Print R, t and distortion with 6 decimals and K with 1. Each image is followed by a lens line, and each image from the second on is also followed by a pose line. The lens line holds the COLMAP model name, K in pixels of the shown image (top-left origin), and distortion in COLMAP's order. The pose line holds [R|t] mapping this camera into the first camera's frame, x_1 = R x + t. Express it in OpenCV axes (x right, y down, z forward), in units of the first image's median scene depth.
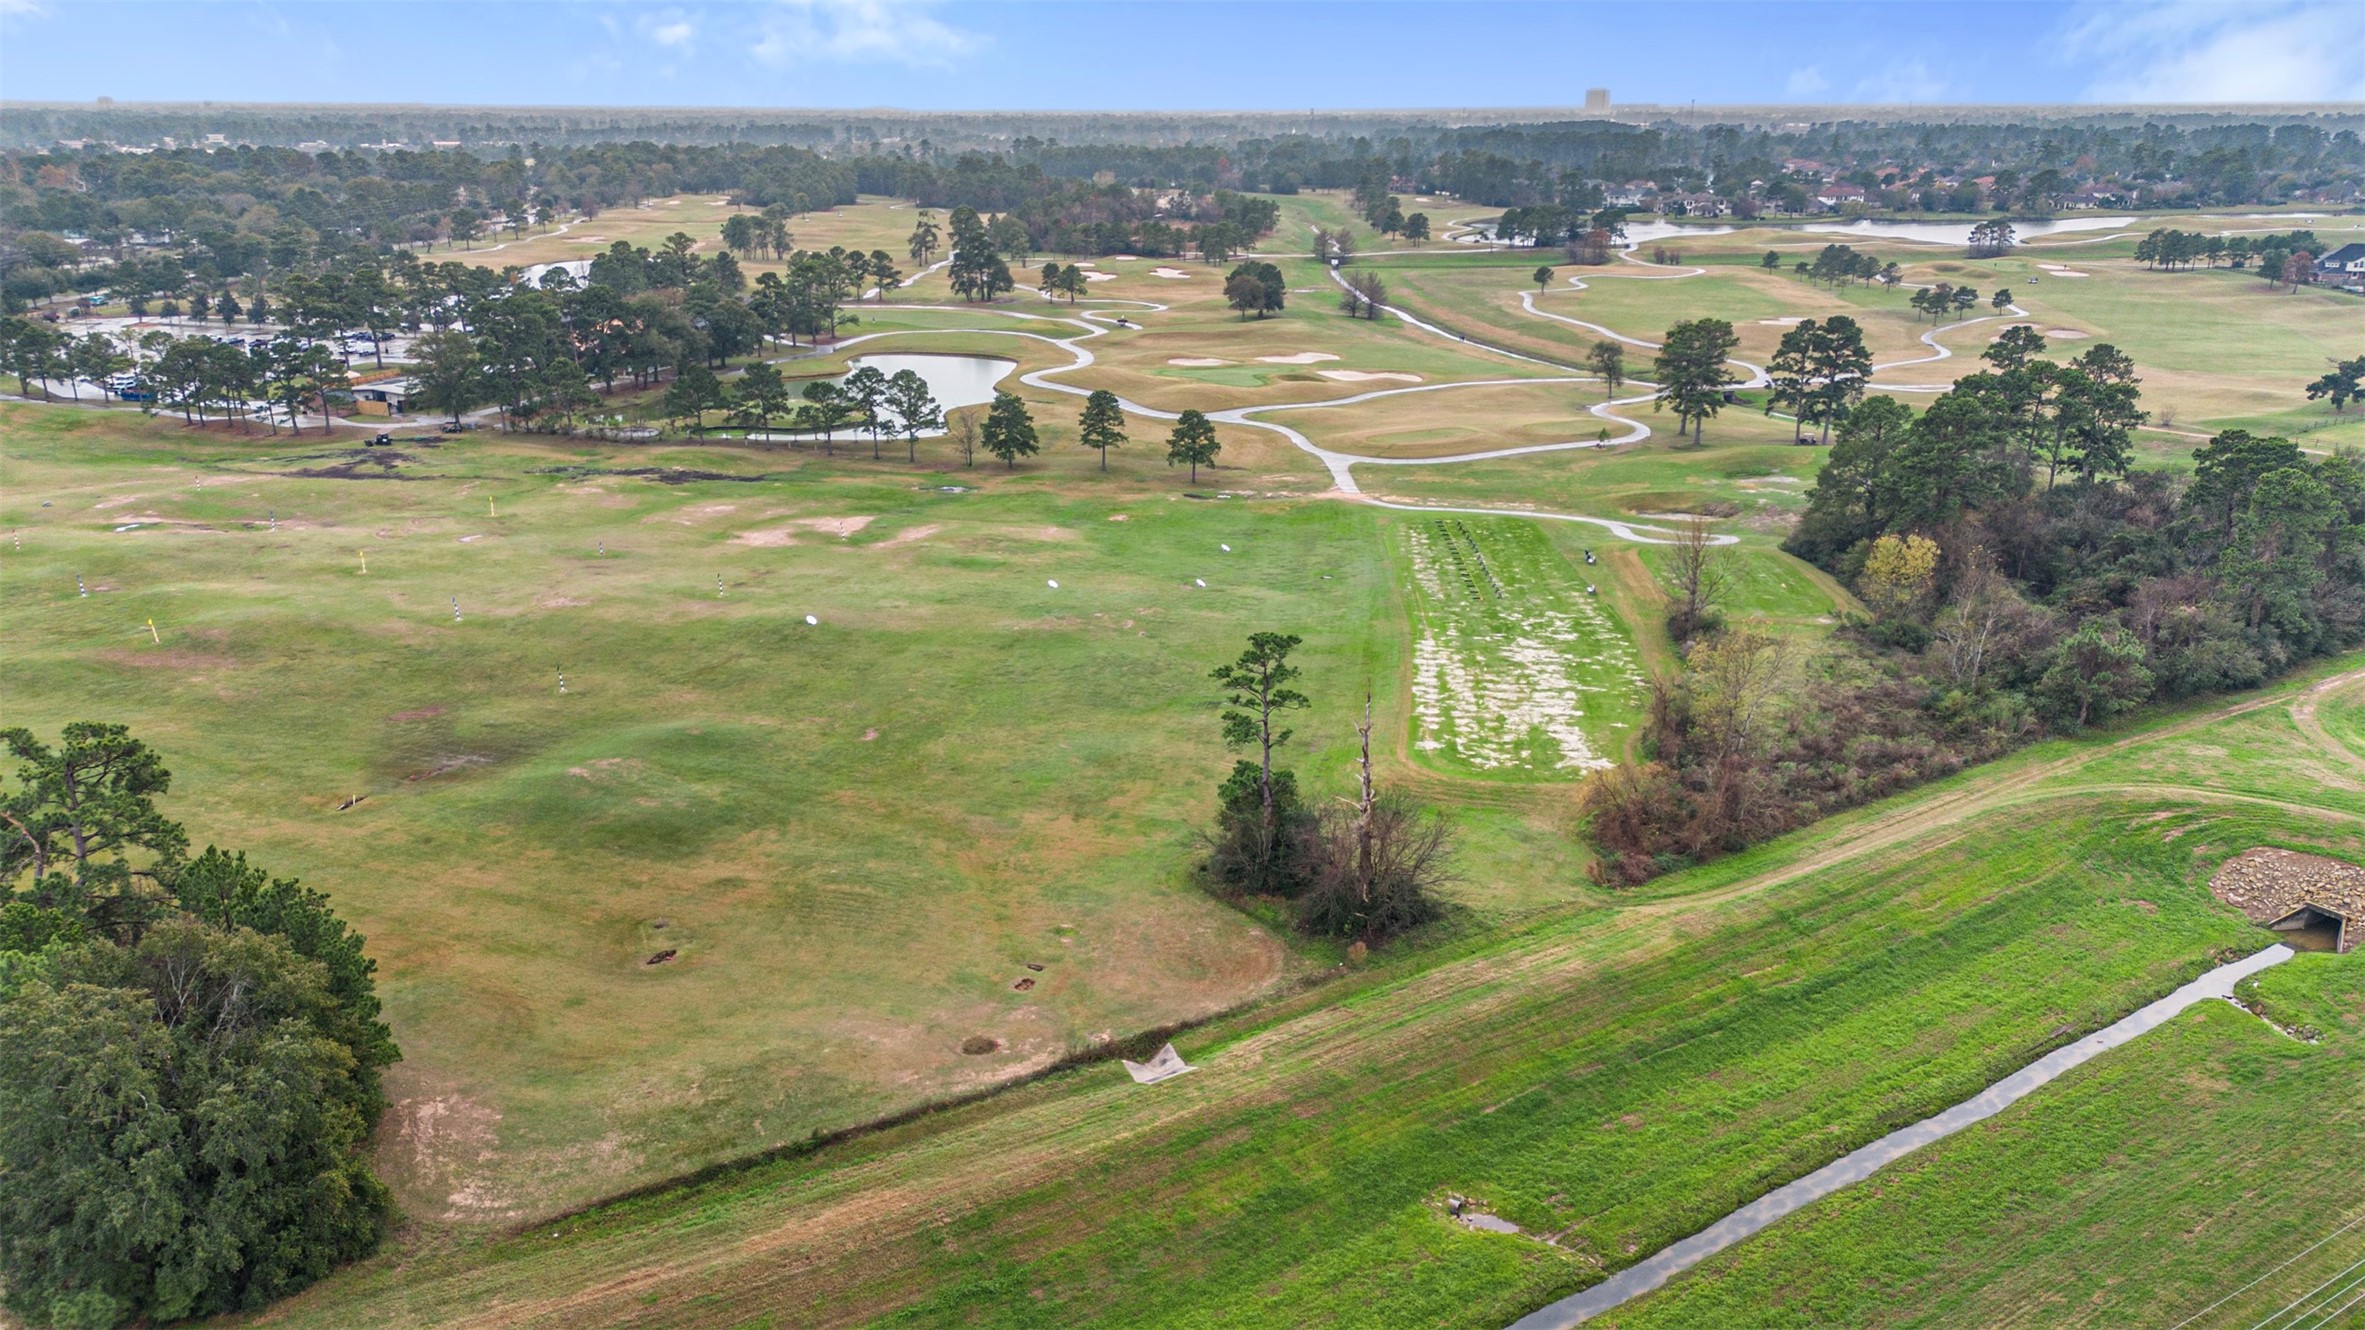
lens RADIAL K [[1679.8, 0, 1191.0], [0, 1679.8, 682.6], [0, 0, 1]] dist [0.067213, -0.067291]
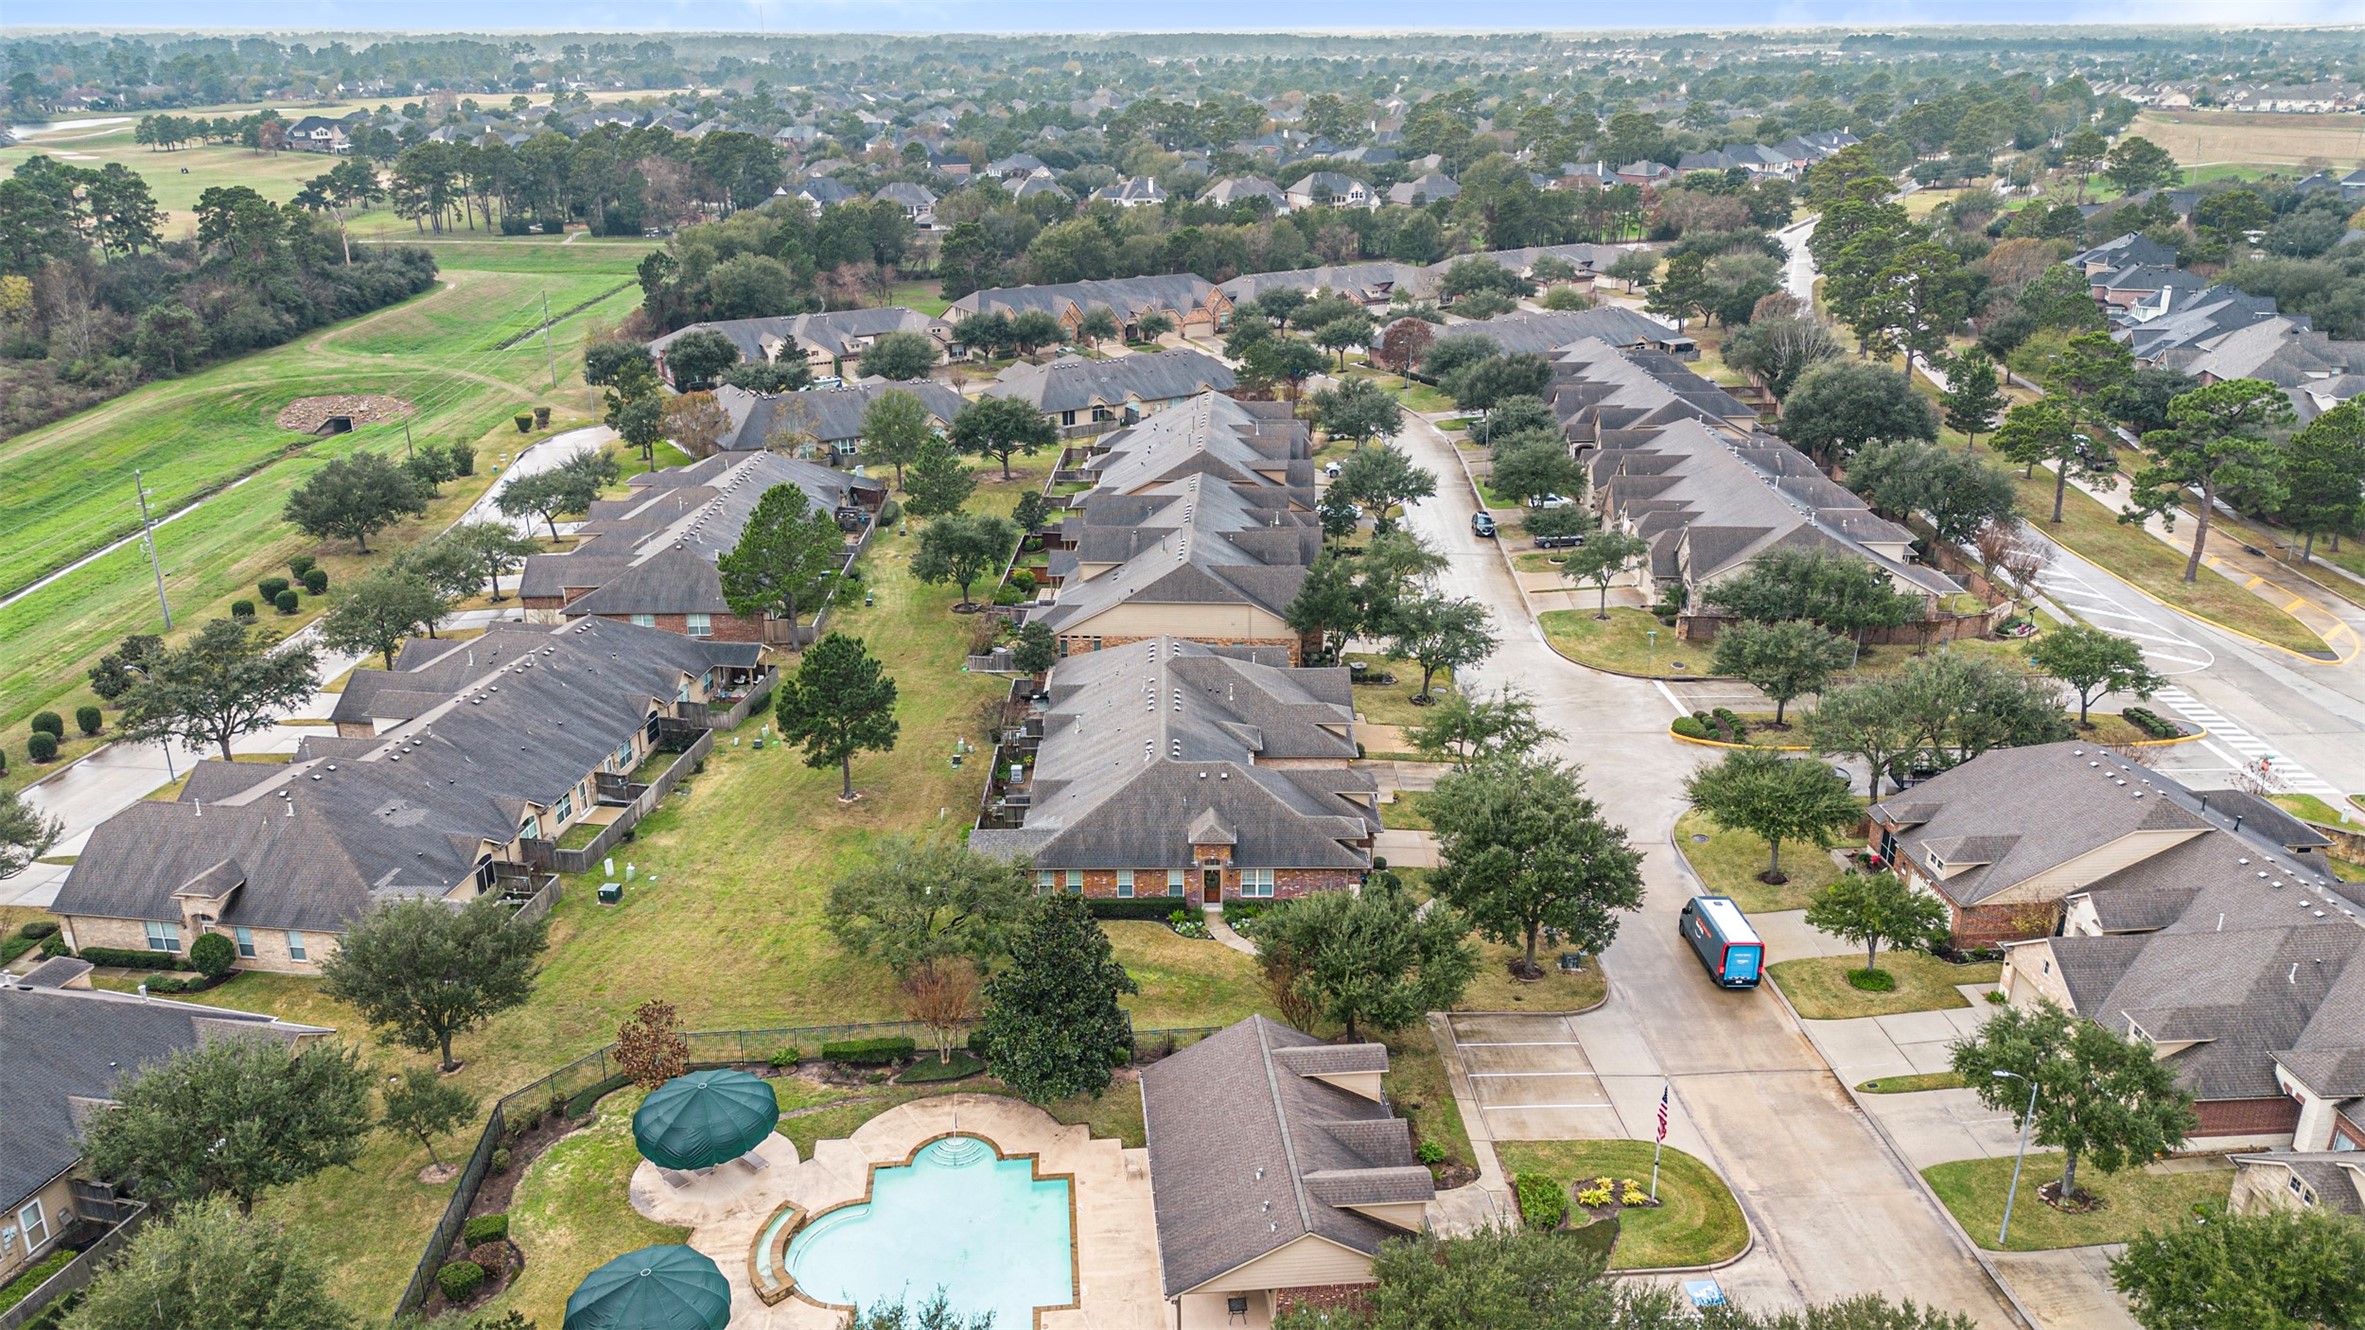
lens RADIAL K [[1679.8, 0, 1186.4], [0, 1679.8, 653.3], [0, 0, 1]] dist [0.067213, -0.067291]
pose [[0.523093, -0.292175, 0.800629, -0.086200], [0.273605, 0.947248, 0.166920, 0.076079], [-0.807164, 0.131741, 0.575439, -0.165893]]
